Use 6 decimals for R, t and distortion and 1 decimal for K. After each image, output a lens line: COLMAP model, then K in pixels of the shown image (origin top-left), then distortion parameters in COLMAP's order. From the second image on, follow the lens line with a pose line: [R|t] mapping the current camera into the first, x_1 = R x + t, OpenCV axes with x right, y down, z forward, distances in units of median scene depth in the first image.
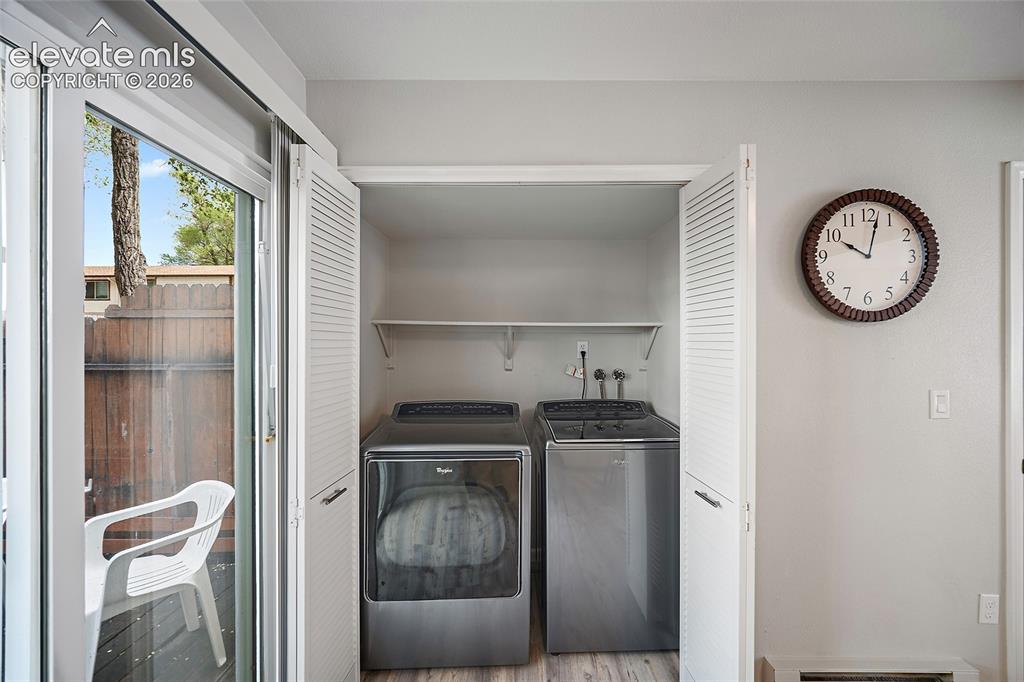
lens RADIAL K [[400.5, 0, 512.0], [0, 400.5, 341.0], [0, 0, 1]] dist [-0.000163, -0.000048]
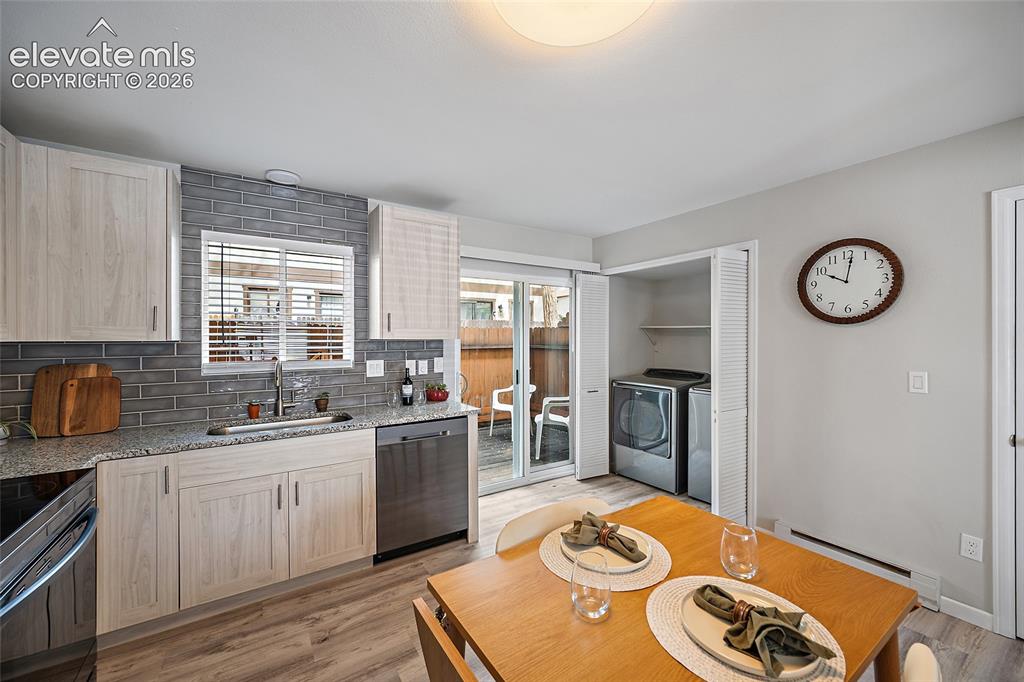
lens RADIAL K [[400.5, 0, 512.0], [0, 400.5, 341.0], [0, 0, 1]] dist [-0.000163, -0.000048]
pose [[0.543738, 0.008739, -0.839209, 1.482159], [-0.002669, 0.999959, 0.008684, 0.007928], [0.839251, -0.002483, 0.543739, -0.923597]]
